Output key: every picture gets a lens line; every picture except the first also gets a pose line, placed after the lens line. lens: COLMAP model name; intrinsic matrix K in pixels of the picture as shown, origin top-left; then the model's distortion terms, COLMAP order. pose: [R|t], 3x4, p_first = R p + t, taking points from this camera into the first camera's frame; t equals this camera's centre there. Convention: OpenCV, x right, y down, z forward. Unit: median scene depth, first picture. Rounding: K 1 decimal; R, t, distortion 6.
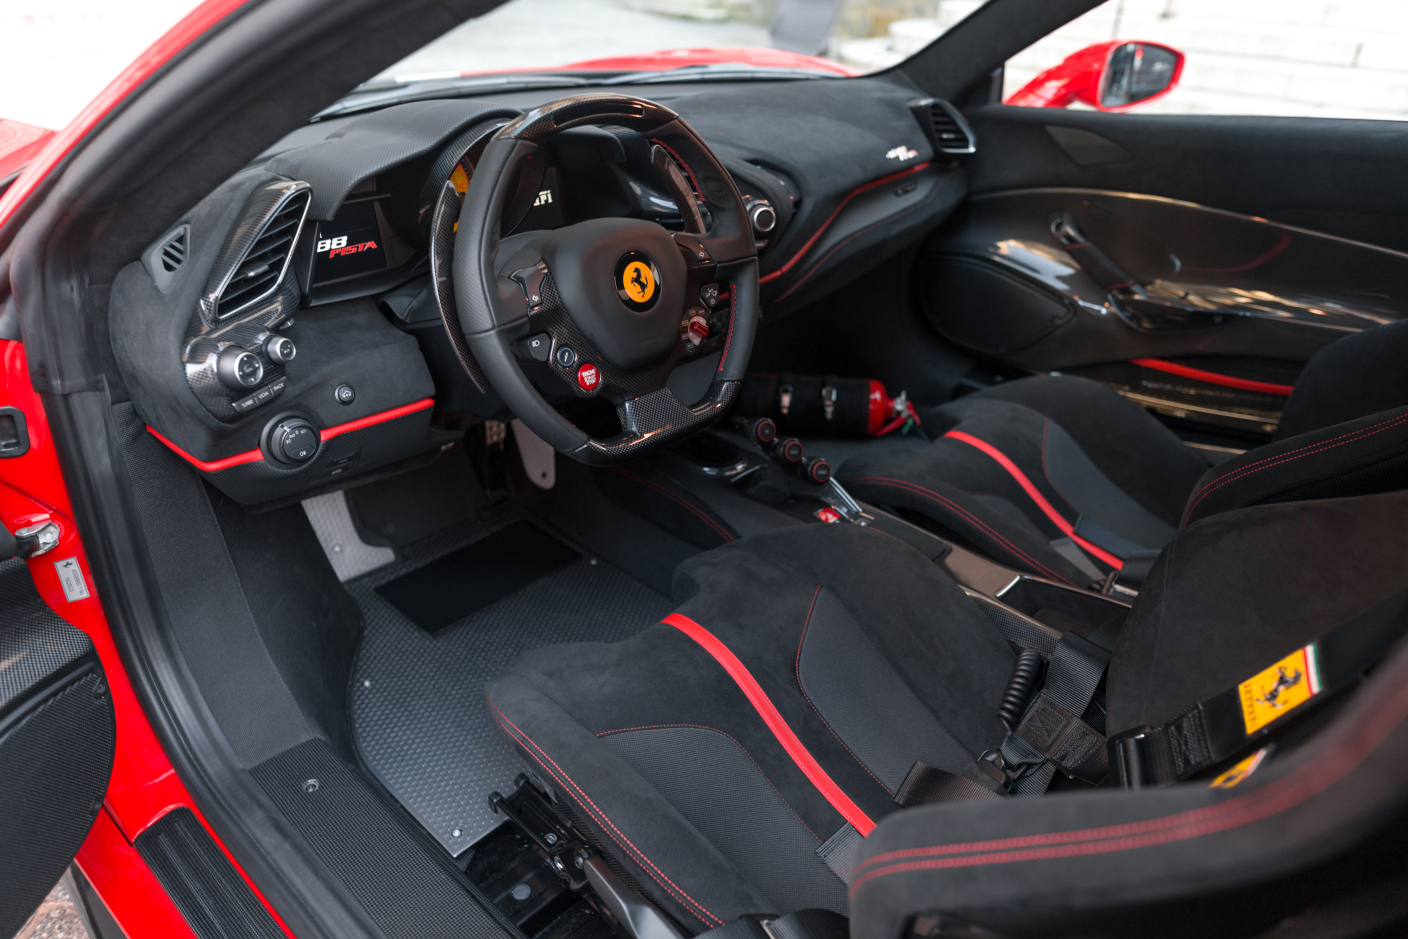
lens RADIAL K [[1028.1, 0, 709.6], [0, 1028.1, 470.3], [0, 0, 1]] dist [0.035671, -0.017503]
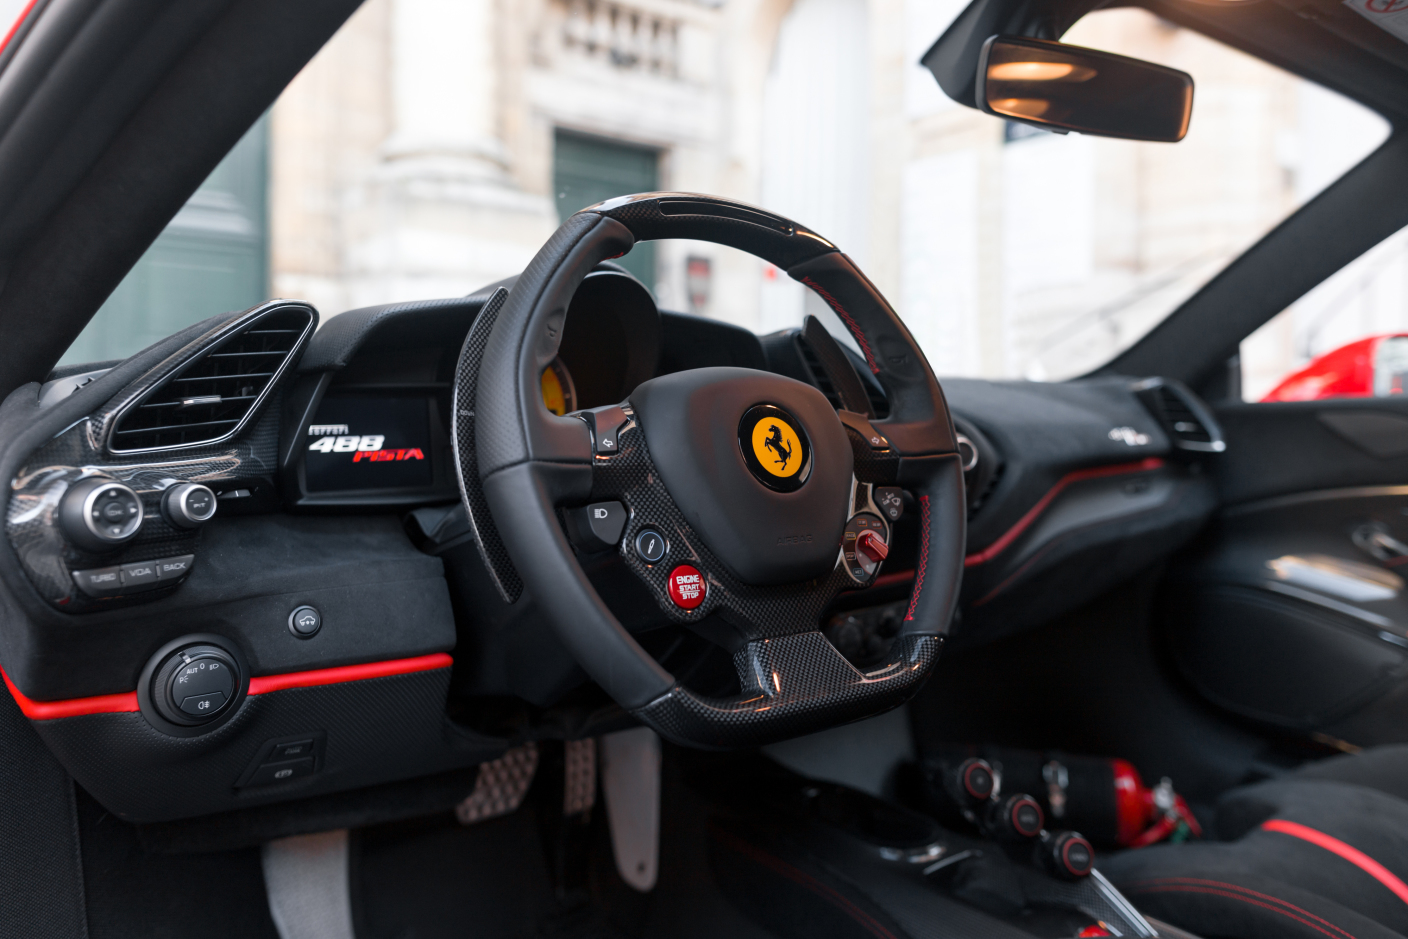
lens RADIAL K [[1028.1, 0, 714.6], [0, 1028.1, 410.7], [0, 0, 1]] dist [0.035671, -0.017503]
pose [[0.989310, -0.010725, -0.145436, -0.013264], [-0.059551, 0.880638, -0.470032, 0.086779], [0.133117, 0.473668, 0.870585, 0.390944]]
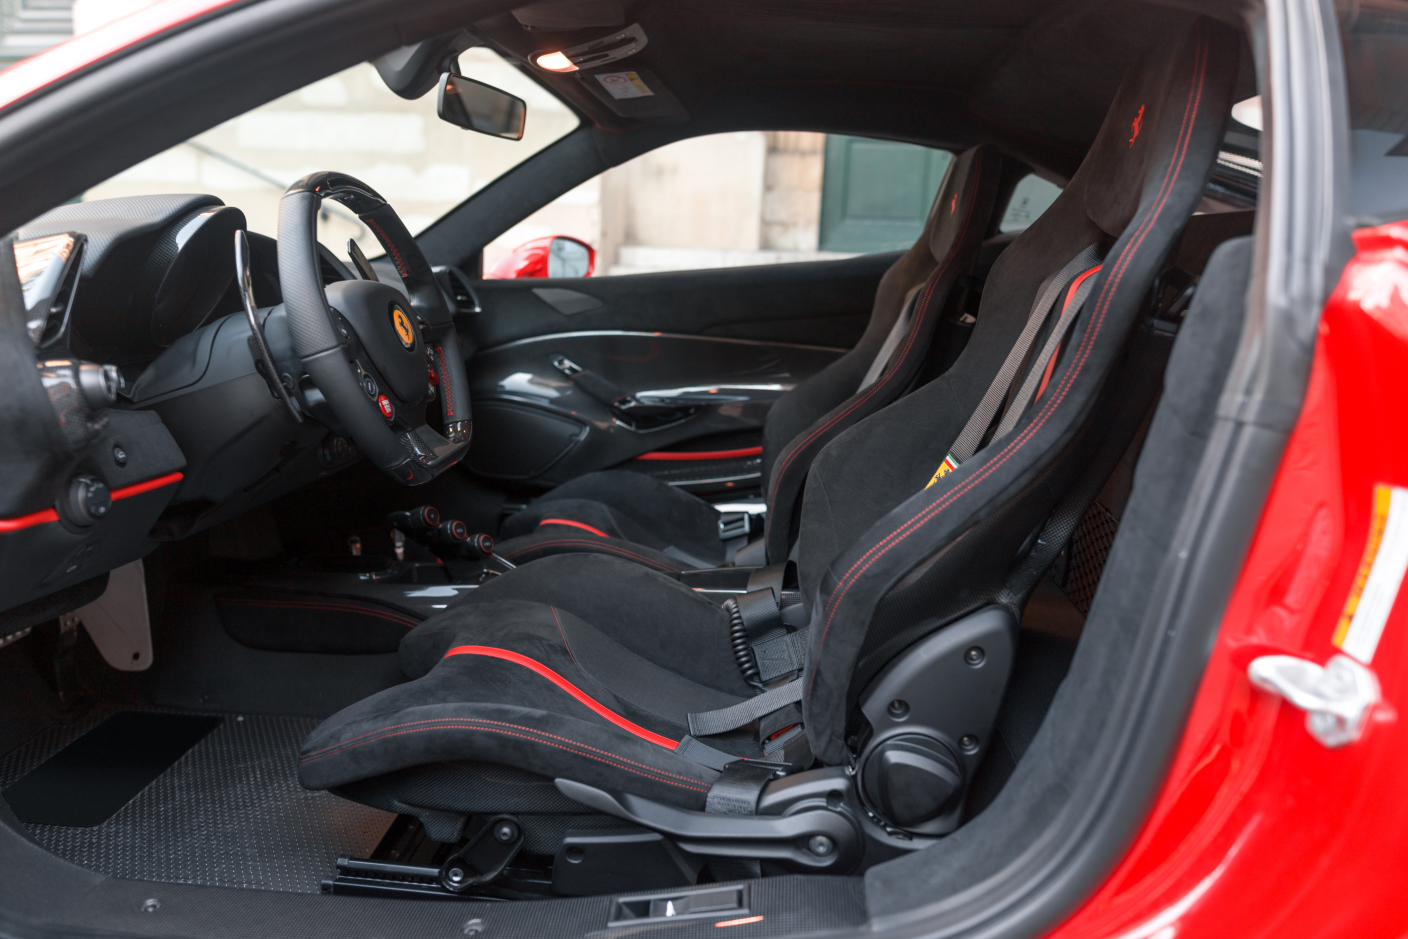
lens RADIAL K [[1028.1, 0, 705.8], [0, 1028.1, 472.6], [0, 0, 1]] dist [0.035671, -0.017503]
pose [[0.766284, -0.126407, 0.629945, -0.493260], [0.298420, 0.938305, -0.174725, 0.238279], [-0.568994, 0.321877, 0.756731, 0.003950]]
